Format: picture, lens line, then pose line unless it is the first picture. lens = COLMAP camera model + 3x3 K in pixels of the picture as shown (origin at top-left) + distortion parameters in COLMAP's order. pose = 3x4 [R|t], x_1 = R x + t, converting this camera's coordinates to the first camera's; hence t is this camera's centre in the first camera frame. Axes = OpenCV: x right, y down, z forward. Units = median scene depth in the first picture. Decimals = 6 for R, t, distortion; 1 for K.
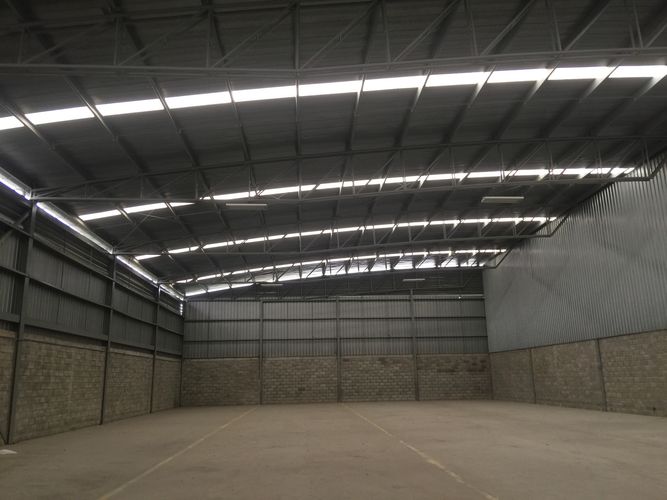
lens RADIAL K [[562.7, 0, 337.9], [0, 562.7, 249.7], [0, 0, 1]] dist [0.079281, -0.126443]
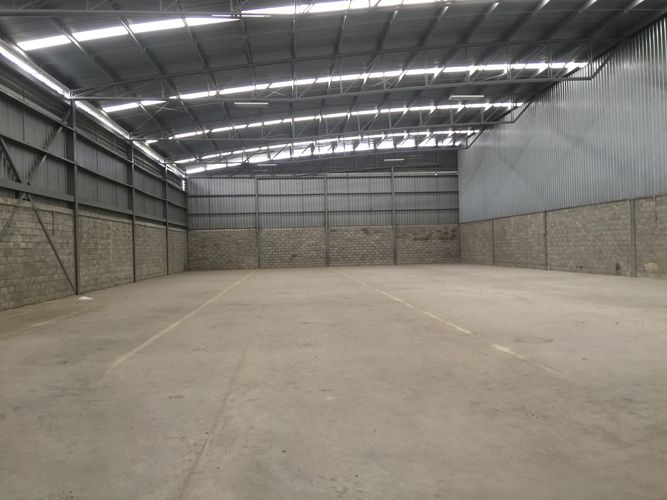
lens RADIAL K [[562.7, 0, 337.9], [0, 562.7, 249.7], [0, 0, 1]] dist [0.079281, -0.126443]
pose [[0.999653, -0.005245, 0.025825, -0.007074], [-0.000737, 0.974047, 0.226345, -0.029628], [-0.026342, -0.226286, 0.973705, -0.142763]]
